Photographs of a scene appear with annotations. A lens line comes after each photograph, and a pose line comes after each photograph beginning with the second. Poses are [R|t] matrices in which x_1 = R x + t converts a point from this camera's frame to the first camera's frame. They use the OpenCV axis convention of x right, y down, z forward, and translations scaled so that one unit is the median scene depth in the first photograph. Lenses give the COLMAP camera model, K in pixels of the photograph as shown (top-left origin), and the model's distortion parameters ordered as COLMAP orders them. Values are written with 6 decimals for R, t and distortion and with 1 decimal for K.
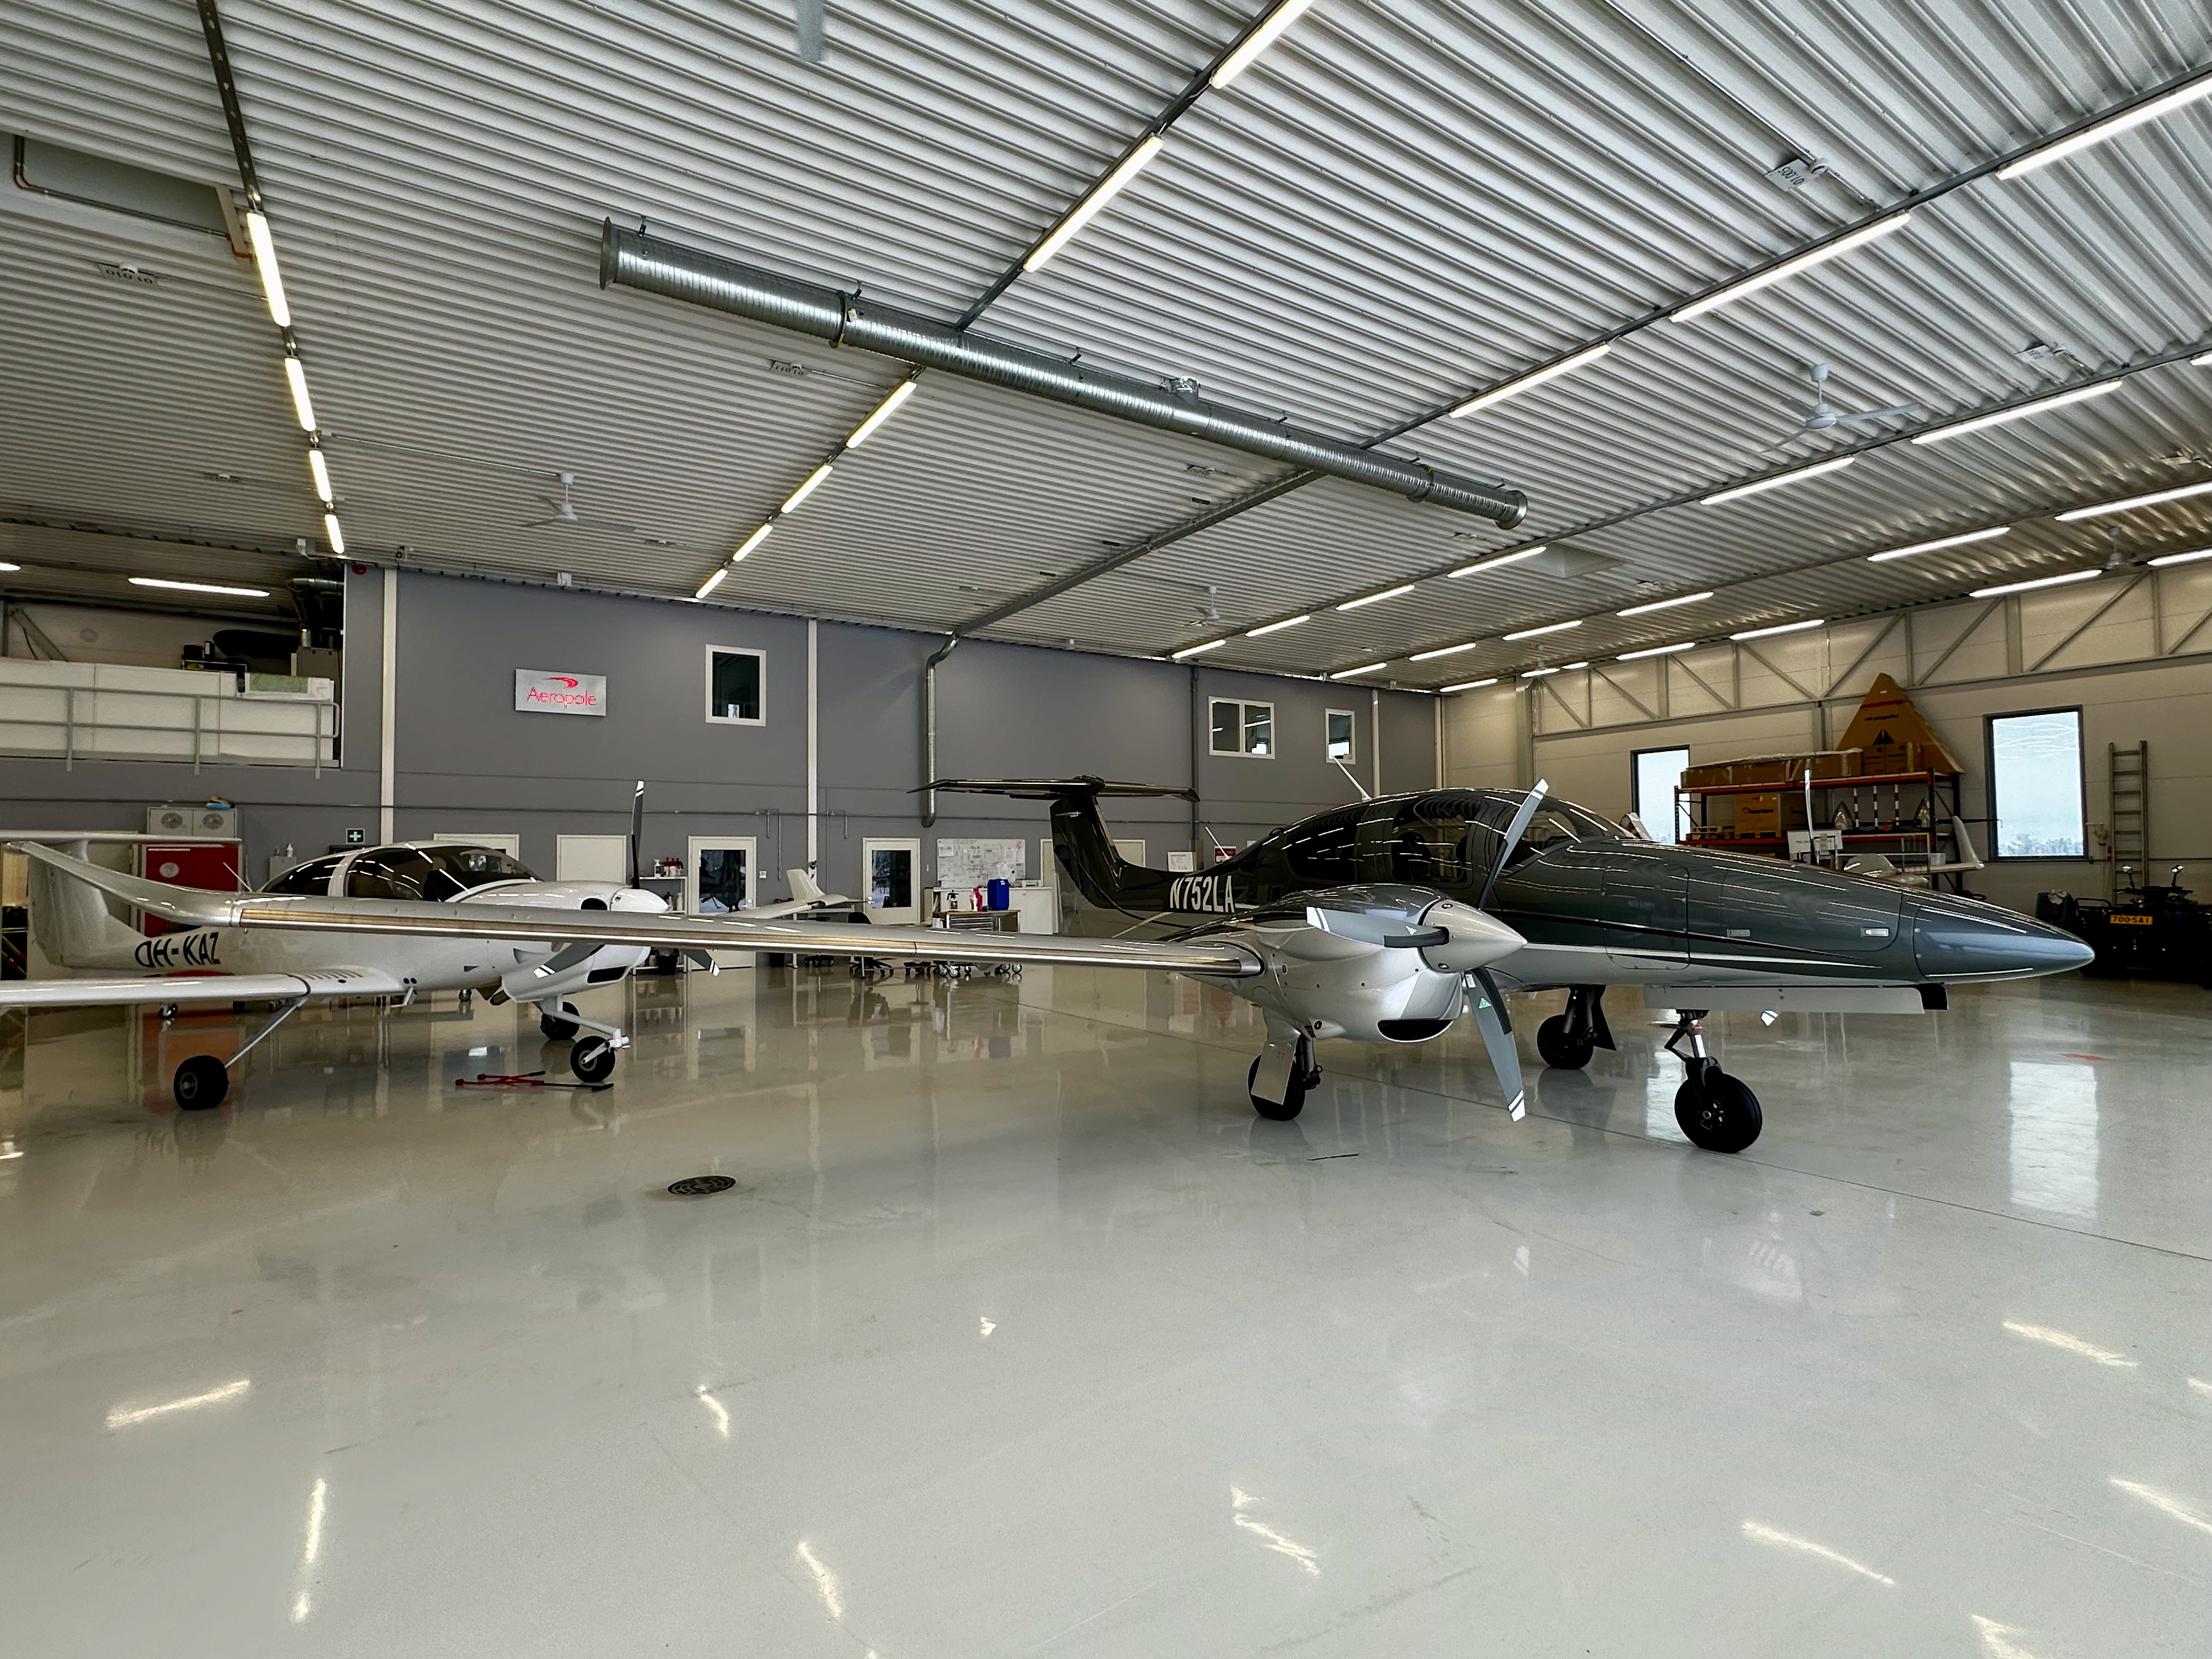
lens RADIAL K [[1055.8, 0, 1112.8], [0, 1055.8, 845.9], [0, 0, 1]] dist [0.000793, 0.000457]
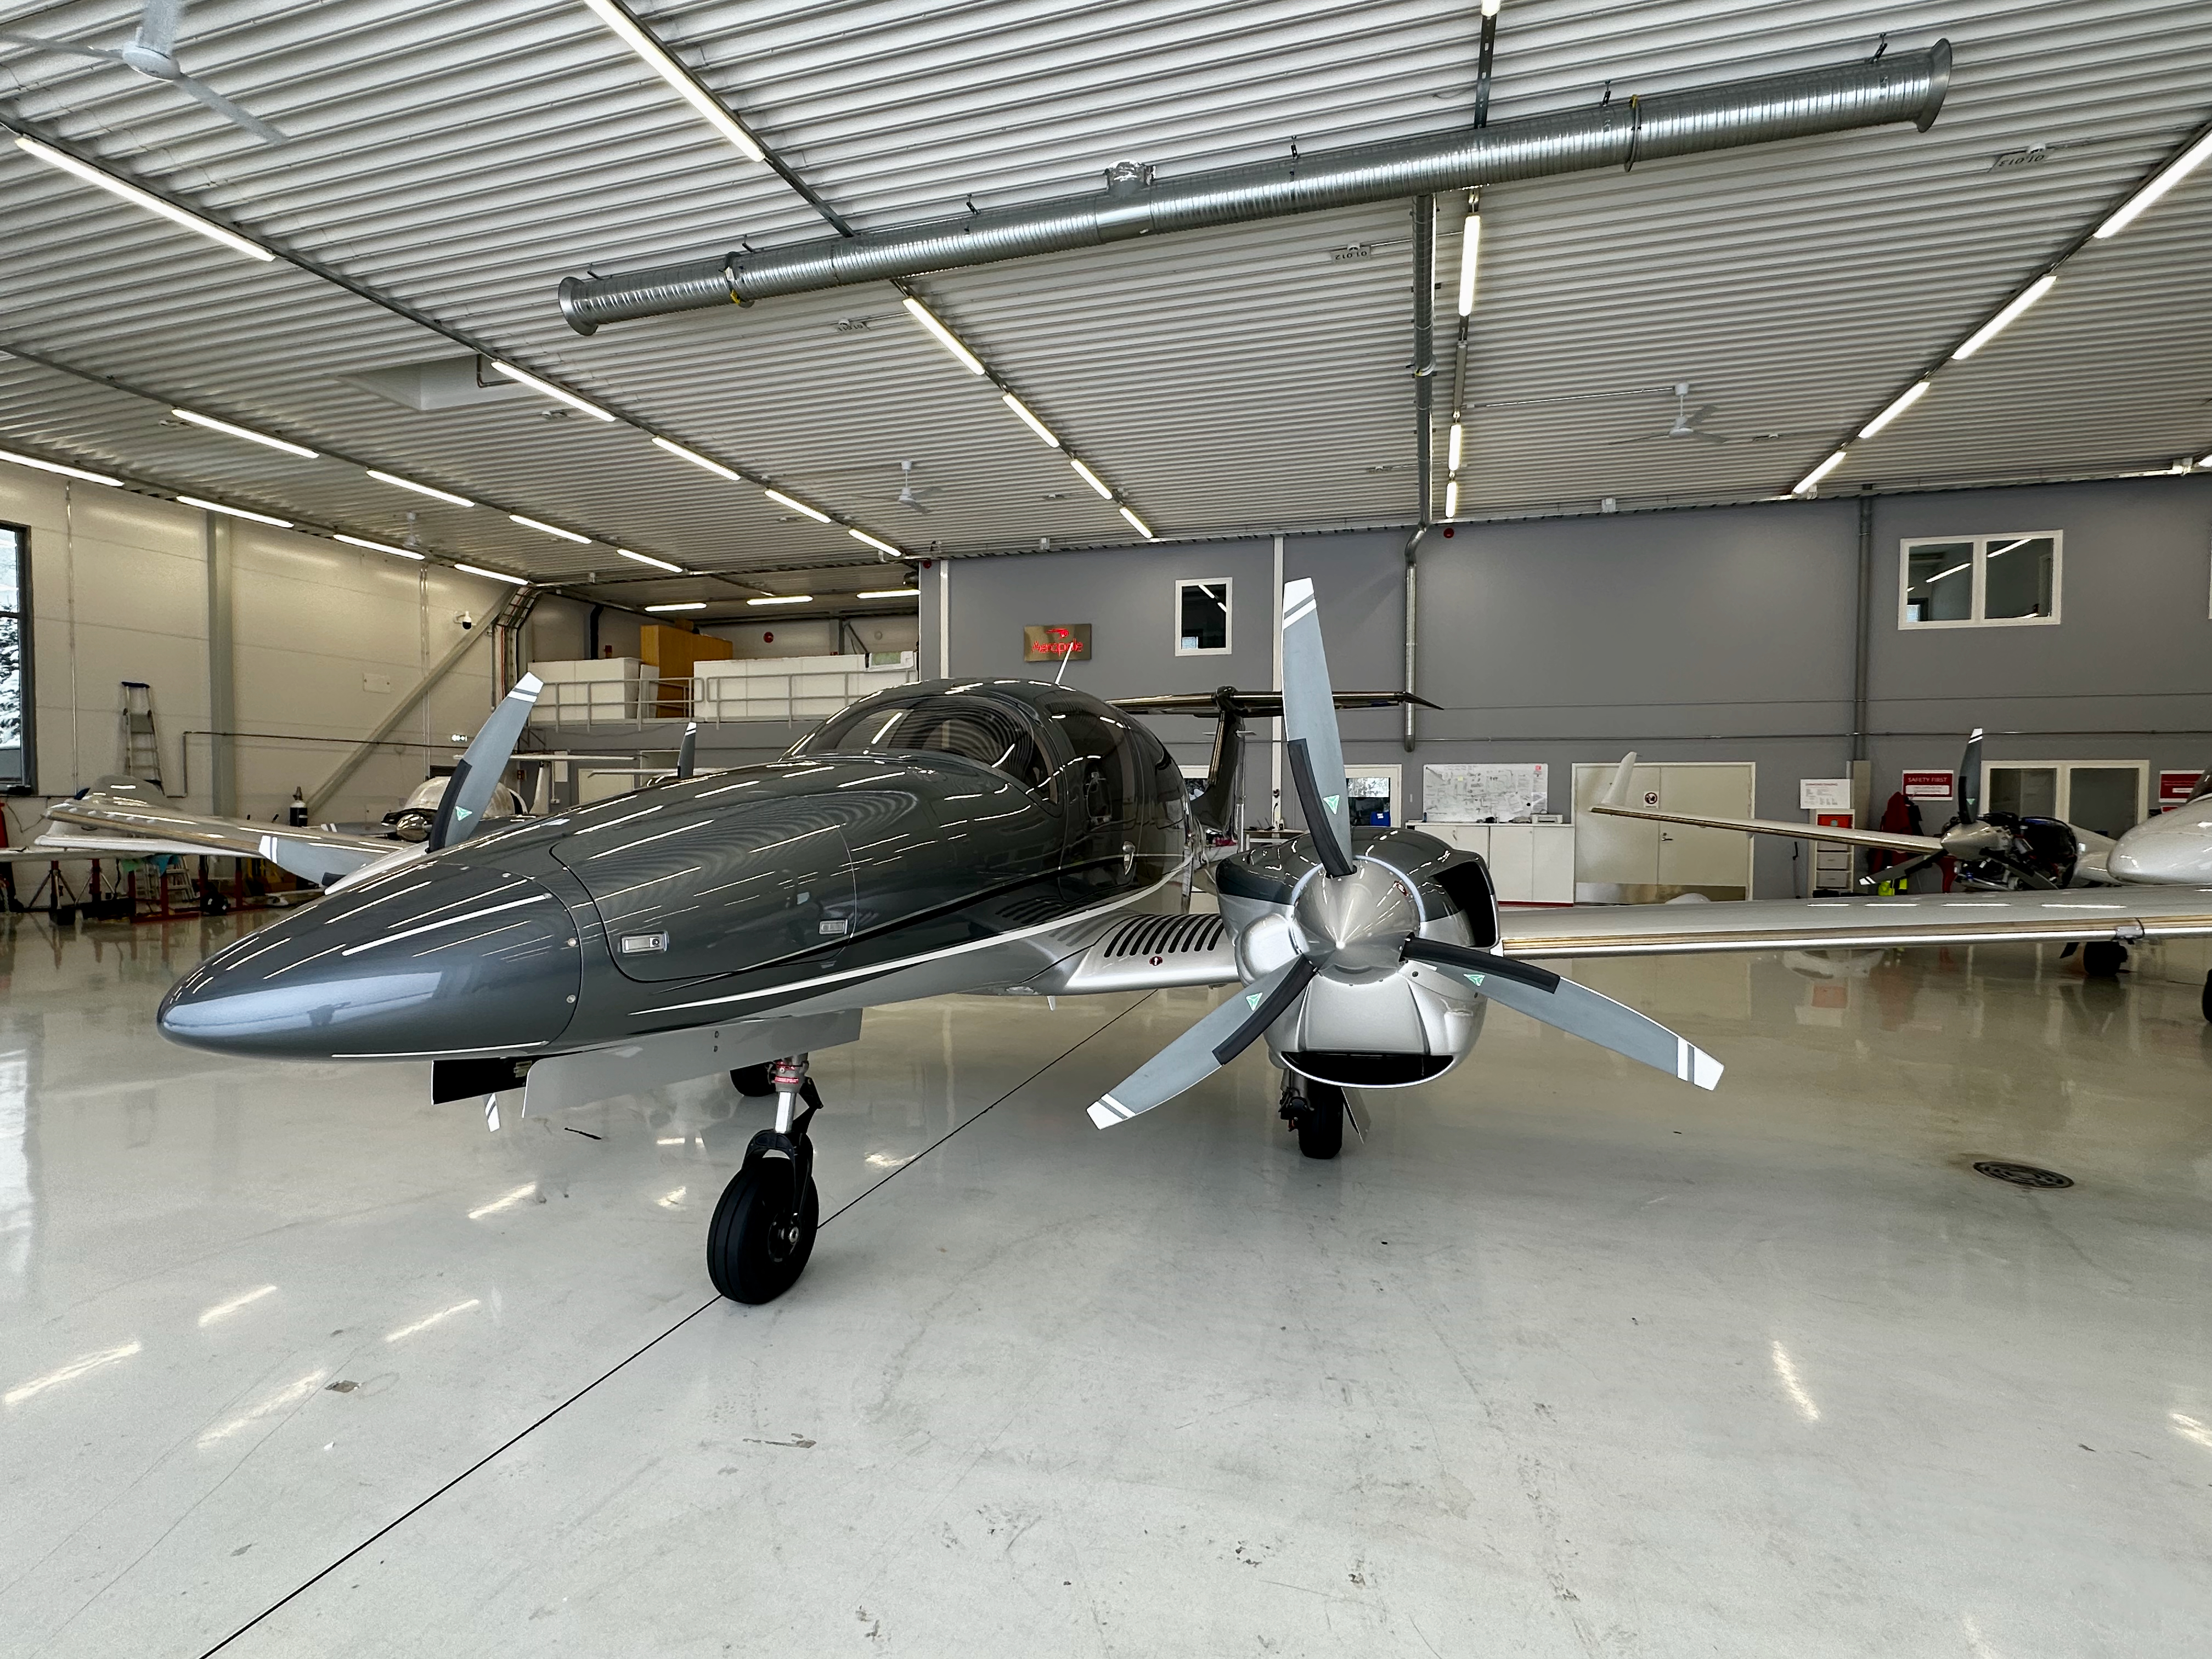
lens RADIAL K [[1058.0, 0, 1102.6], [0, 1058.0, 830.9], [0, 0, 1]] dist [-0.002340, 0.000050]
pose [[0.639845, 0.035096, -0.767702, 0.383392], [0.005940, 0.998701, 0.050608, 0.002405], [0.768481, -0.036941, 0.638806, 0.273815]]
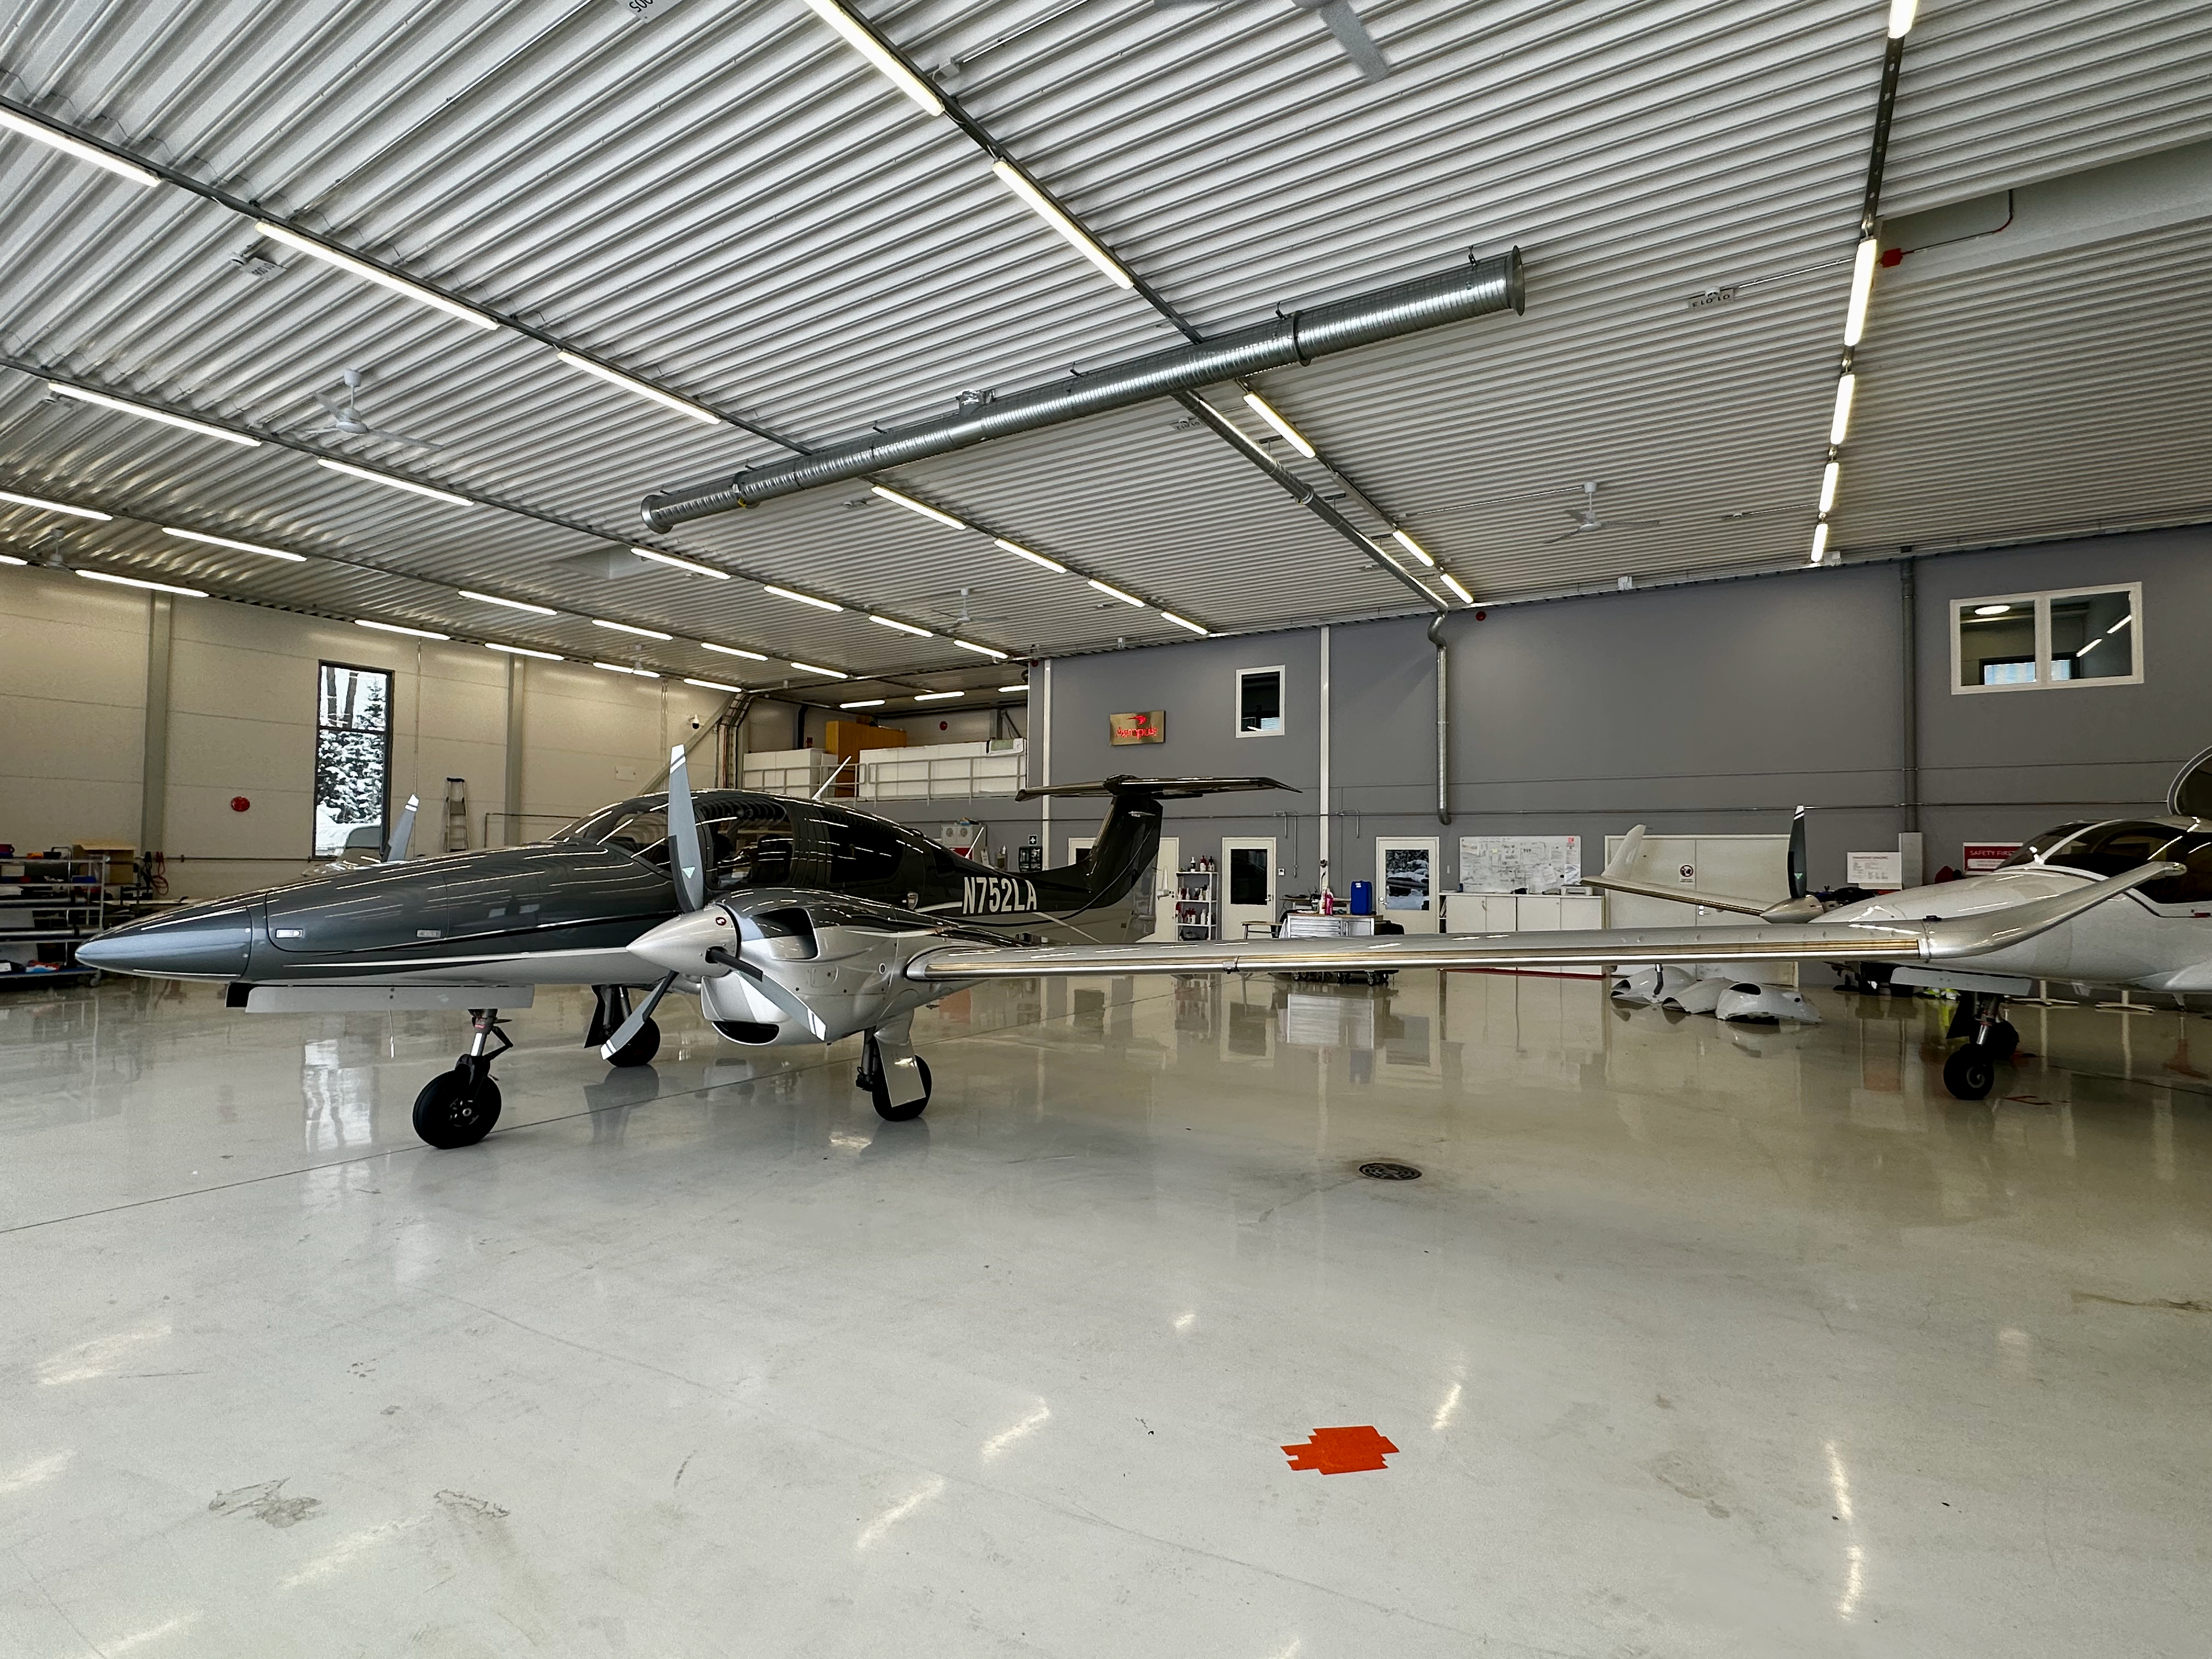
lens RADIAL K [[1058.0, 0, 1102.6], [0, 1058.0, 830.9], [0, 0, 1]] dist [-0.002340, 0.000050]
pose [[0.413619, -0.014992, -0.910327, 0.606257], [0.004261, 0.999885, -0.014531, -0.000032], [0.910440, 0.002132, 0.413636, 0.399838]]
